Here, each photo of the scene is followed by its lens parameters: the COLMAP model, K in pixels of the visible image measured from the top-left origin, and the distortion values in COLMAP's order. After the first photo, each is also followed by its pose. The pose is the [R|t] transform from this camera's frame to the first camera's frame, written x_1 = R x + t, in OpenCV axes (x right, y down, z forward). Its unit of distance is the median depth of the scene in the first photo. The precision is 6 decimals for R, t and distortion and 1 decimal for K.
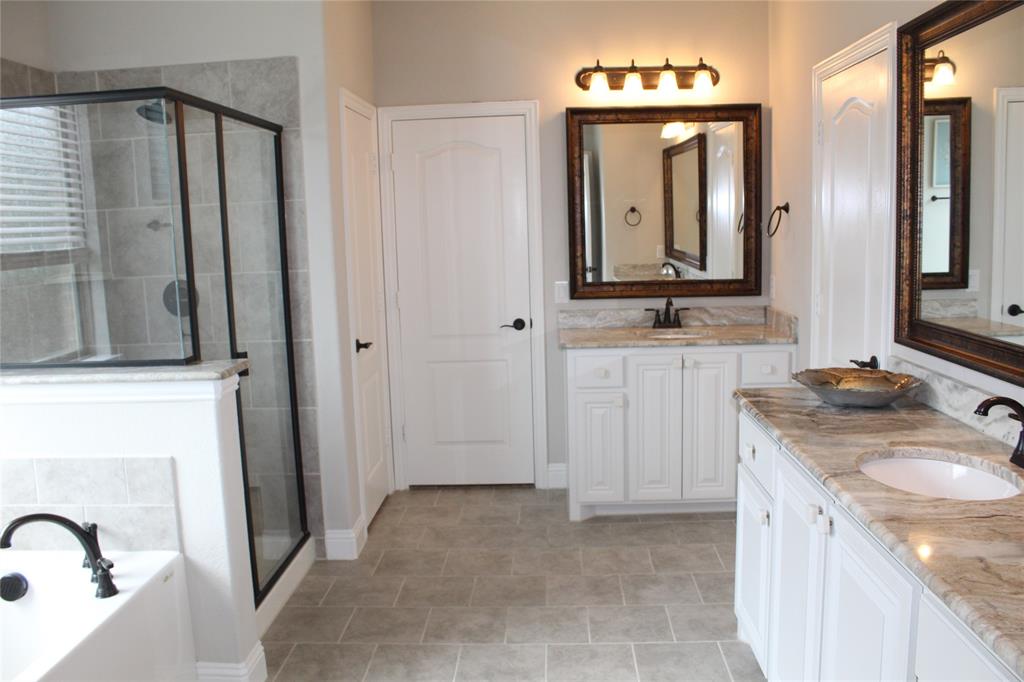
lens RADIAL K [[853.9, 0, 497.2], [0, 853.9, 335.5], [0, 0, 1]] dist [-0.154126, 0.139648]
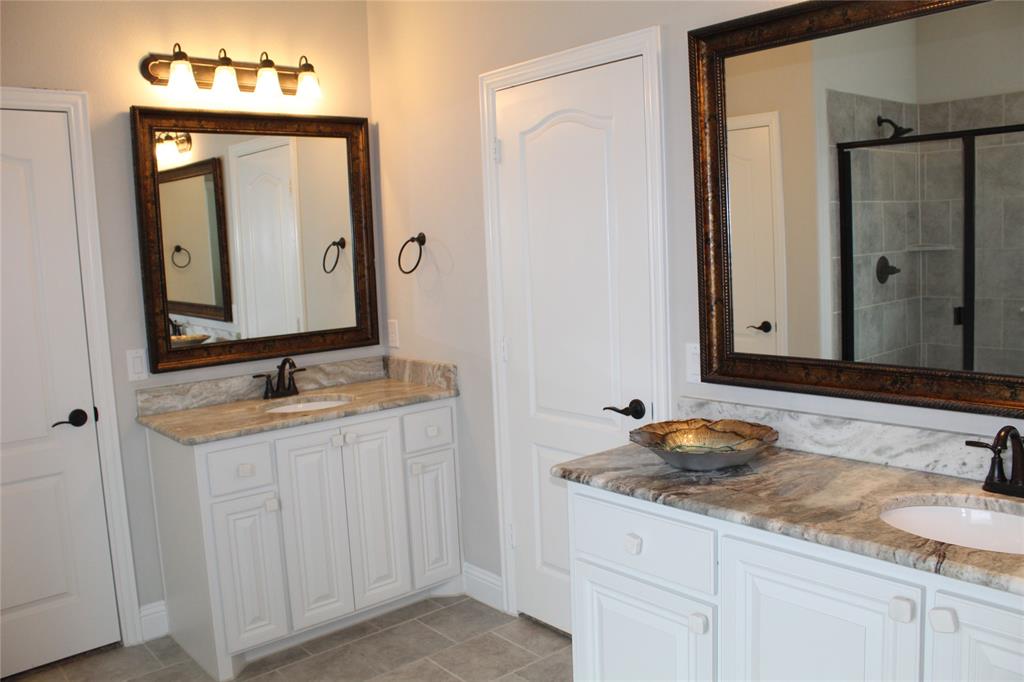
lens RADIAL K [[853.9, 0, 497.2], [0, 853.9, 335.5], [0, 0, 1]] dist [-0.154126, 0.139648]
pose [[0.731676, -0.079018, 0.677058, -0.179805], [0.115252, 0.993299, -0.008624, -0.035693], [-0.671839, 0.084342, 0.735879, 0.294013]]
